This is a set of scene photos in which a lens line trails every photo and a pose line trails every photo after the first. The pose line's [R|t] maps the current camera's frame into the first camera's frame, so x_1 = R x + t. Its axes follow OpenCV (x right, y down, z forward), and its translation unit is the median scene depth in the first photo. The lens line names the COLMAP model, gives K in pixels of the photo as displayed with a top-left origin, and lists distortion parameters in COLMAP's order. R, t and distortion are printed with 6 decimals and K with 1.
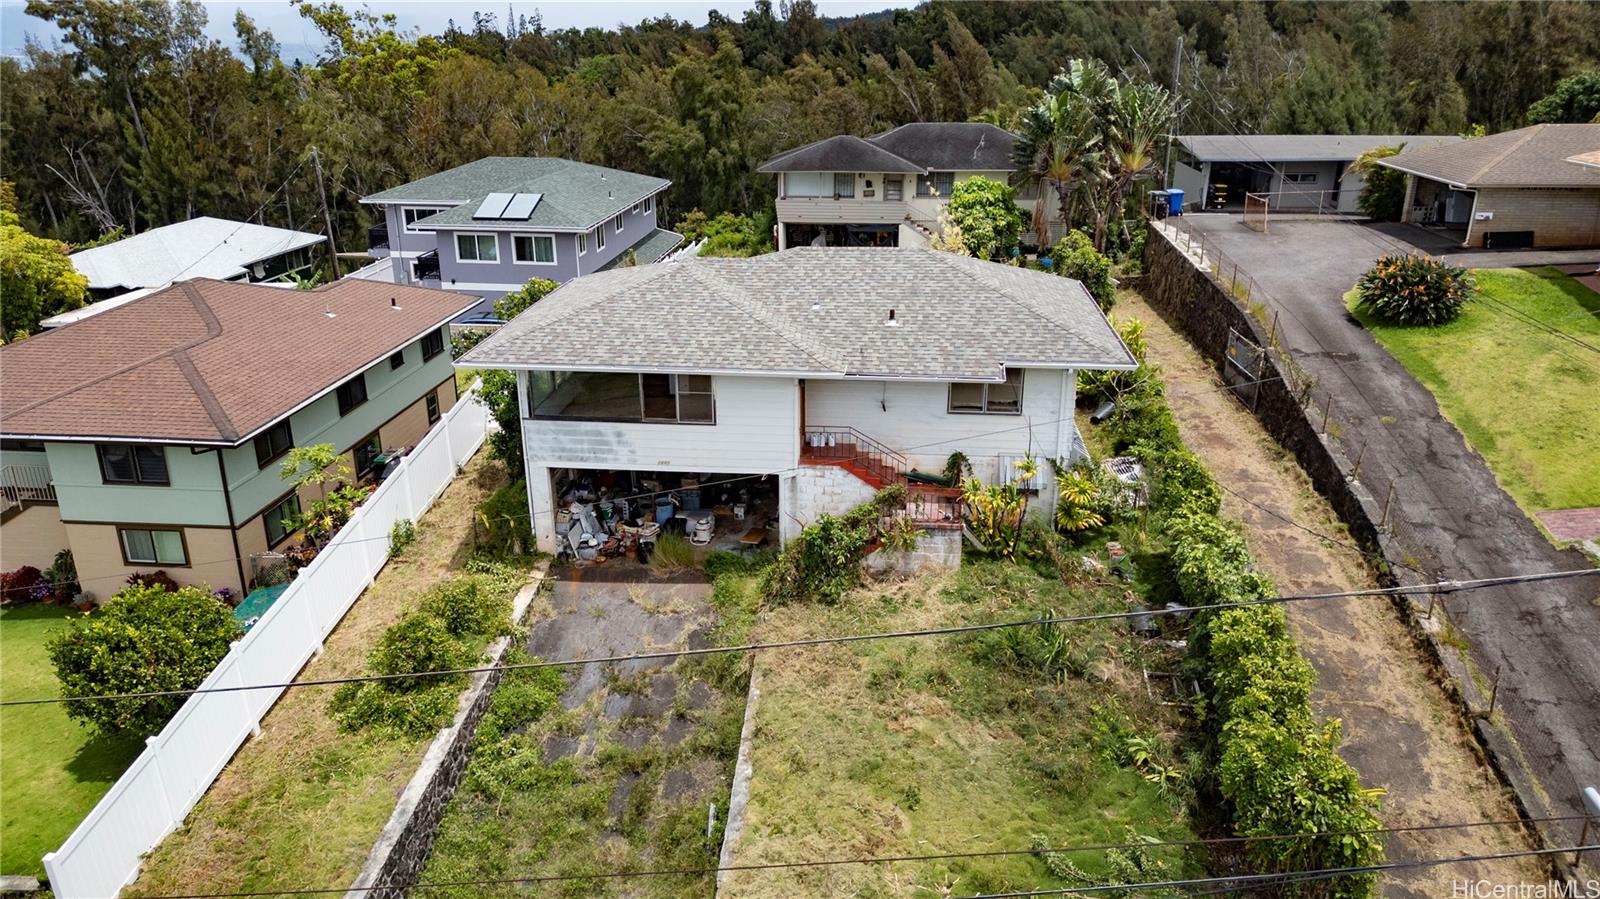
lens RADIAL K [[1123.8, 0, 802.3], [0, 1123.8, 445.5], [0, 0, 1]] dist [0.070056, -0.059460]
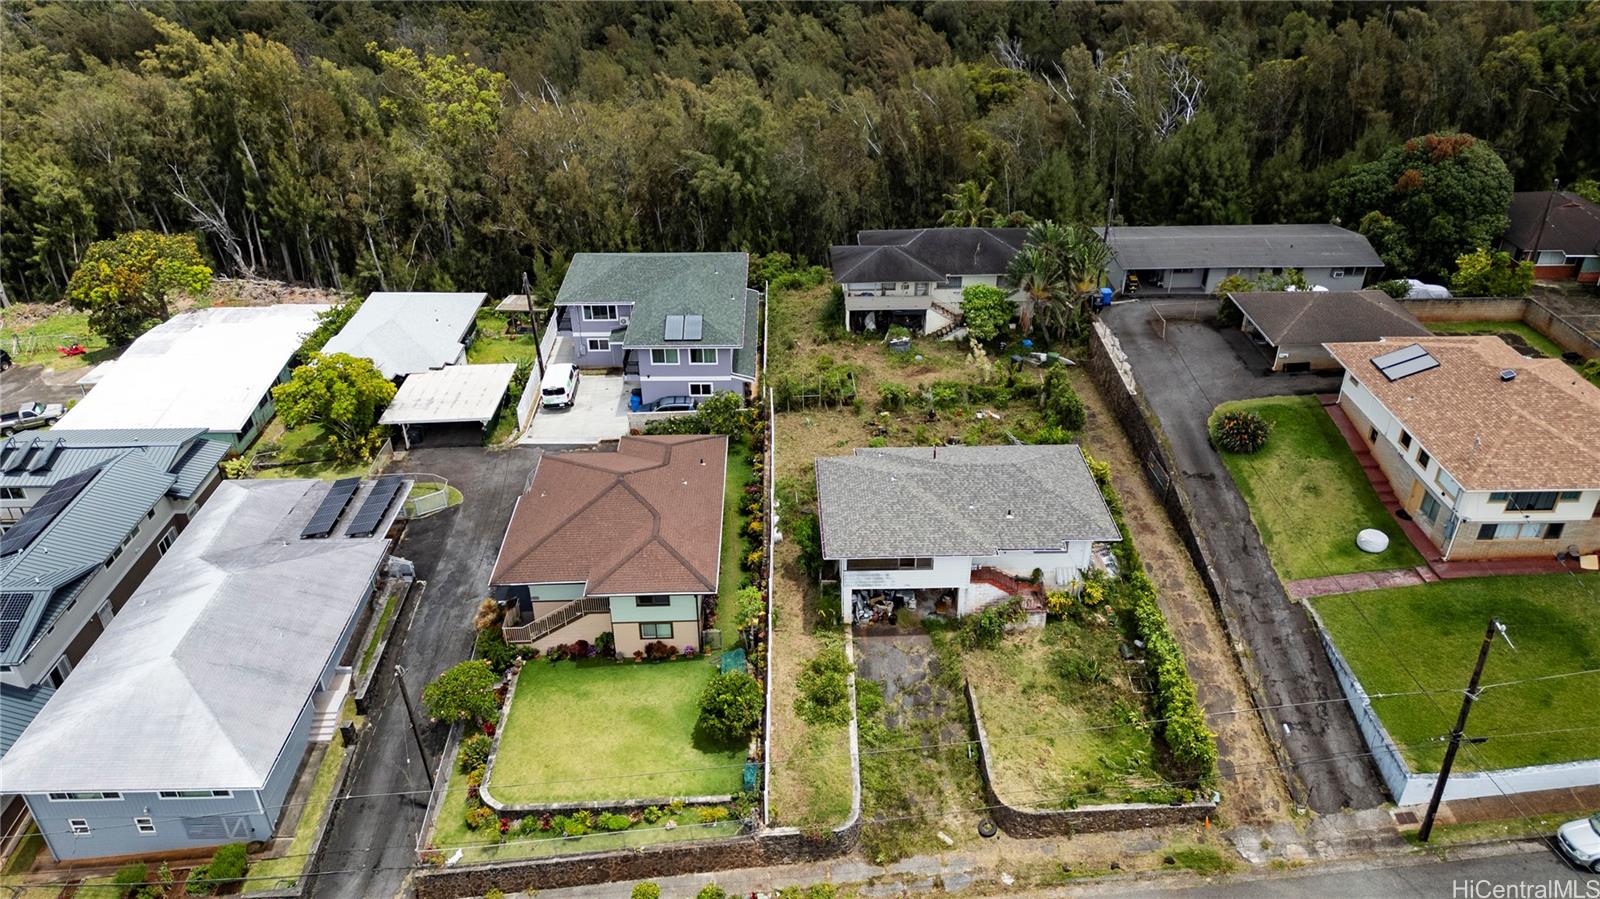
lens RADIAL K [[1121.3, 0, 804.3], [0, 1121.3, 449.2], [0, 0, 1]] dist [0.106532, -0.143932]
pose [[0.992776, -0.063448, 0.101832, -0.537146], [0.042949, 0.980424, 0.192154, -0.683896], [-0.112030, -0.186393, 0.976067, -1.076512]]
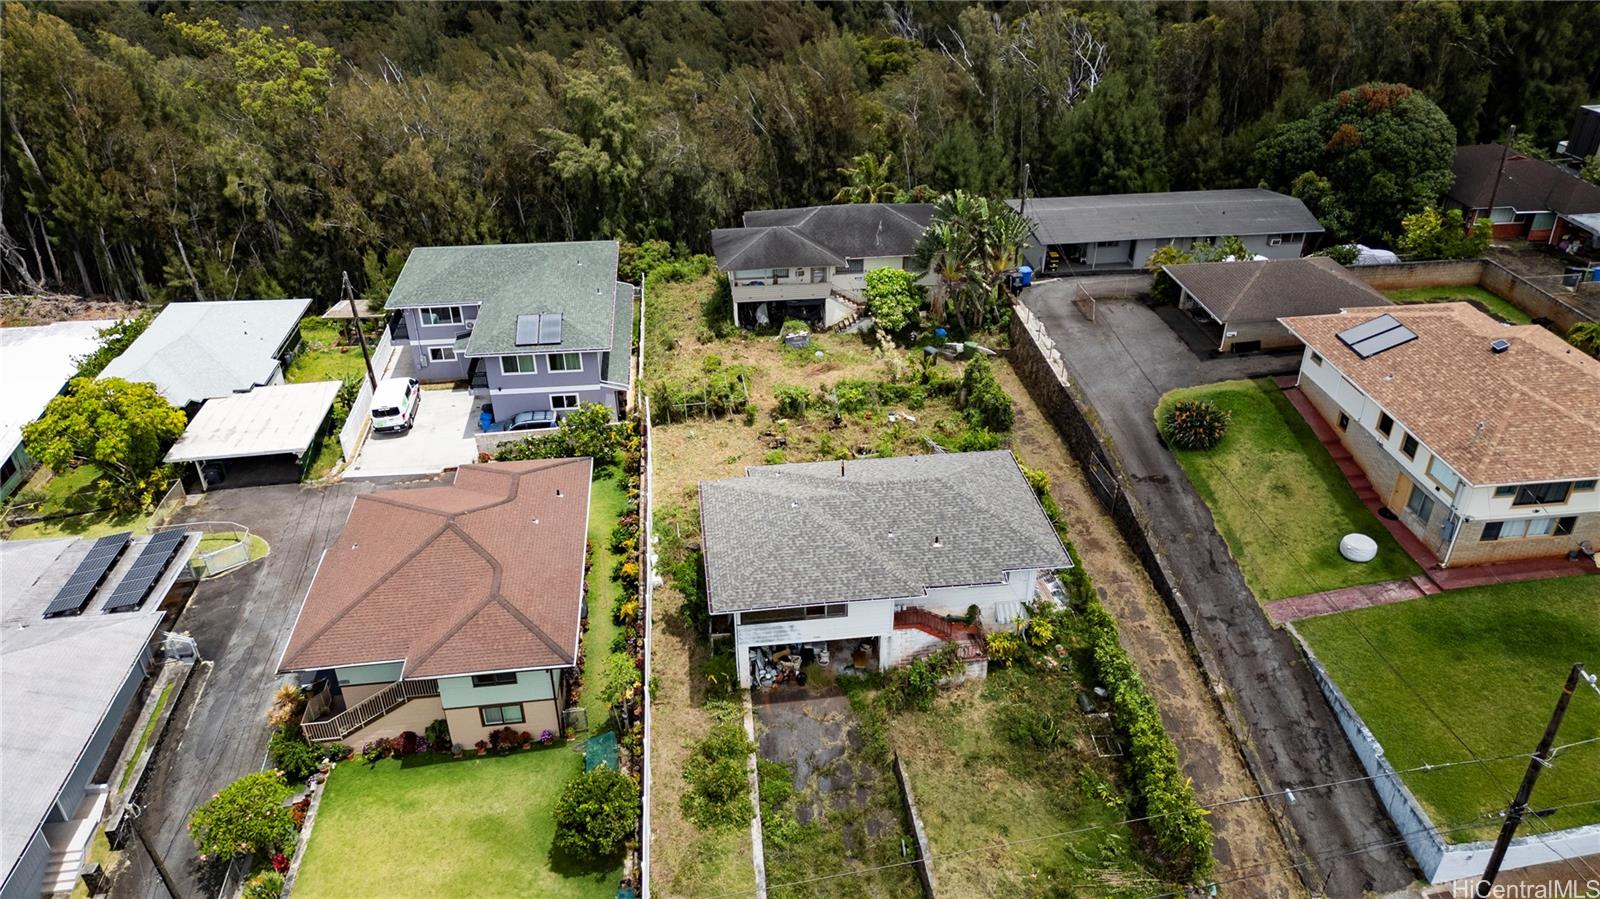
lens RADIAL K [[1121.3, 0, 804.3], [0, 1121.3, 449.2], [0, 0, 1]] dist [0.106532, -0.143932]
pose [[0.976958, -0.112283, 0.181512, -0.436706], [0.075326, 0.977100, 0.199002, -0.635025], [-0.199700, -0.180744, 0.963043, -0.647306]]
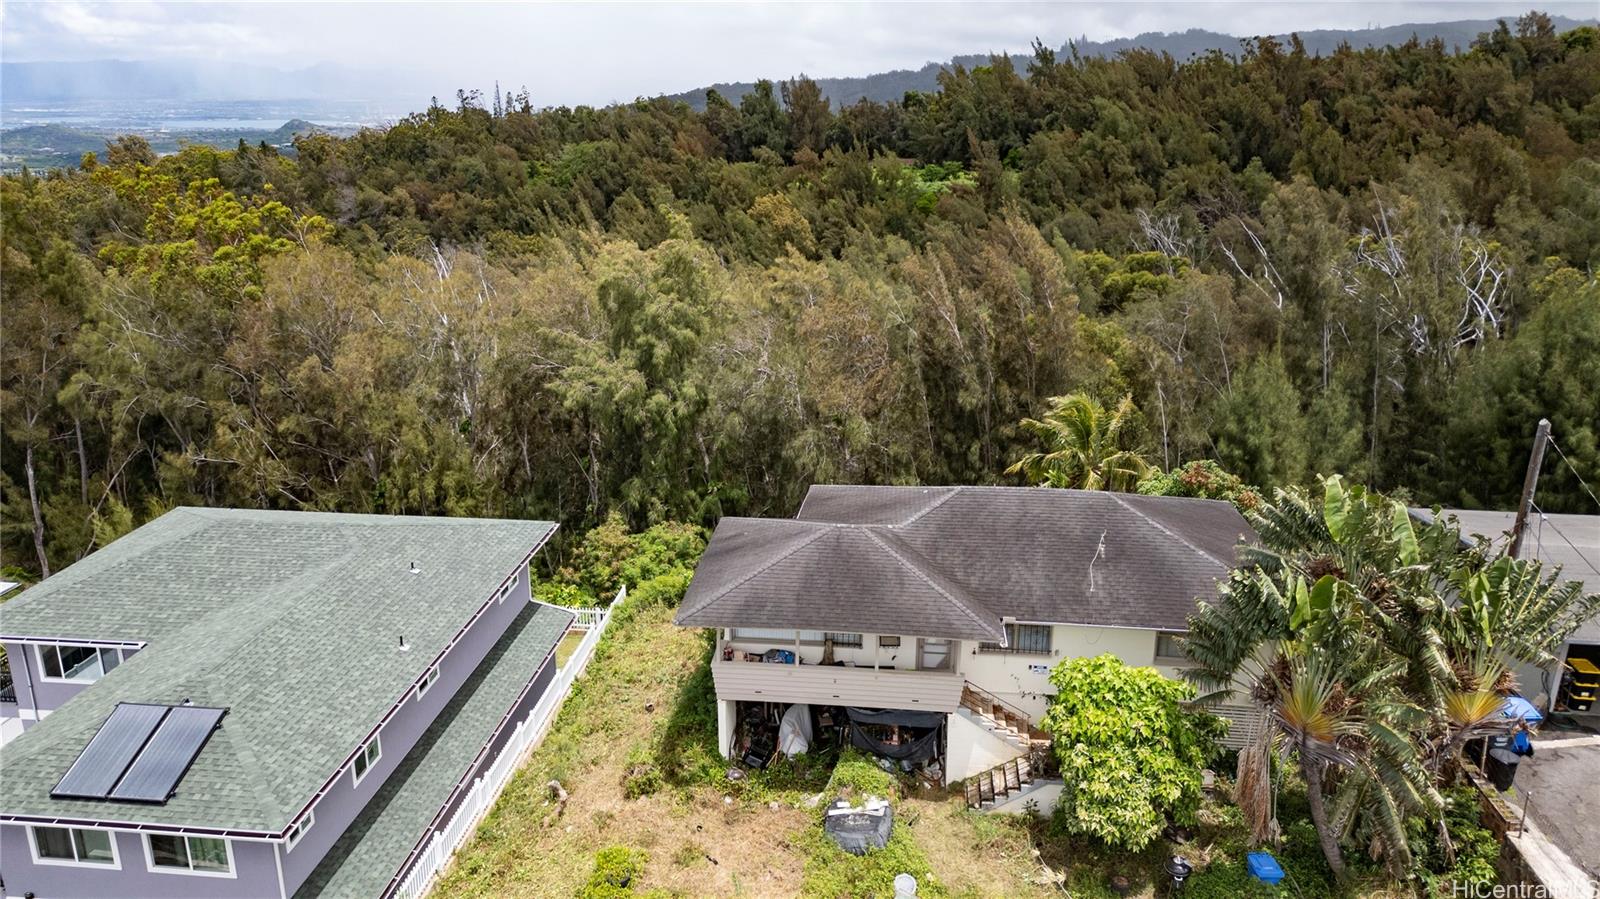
lens RADIAL K [[1120.2, 0, 804.2], [0, 1120.2, 452.3], [0, 0, 1]] dist [0.076515, -0.073663]
pose [[0.999982, 0.004982, -0.003308, 0.043712], [-0.005104, 0.999266, -0.037963, -0.656083], [0.003116, 0.037979, 0.999274, 1.046644]]
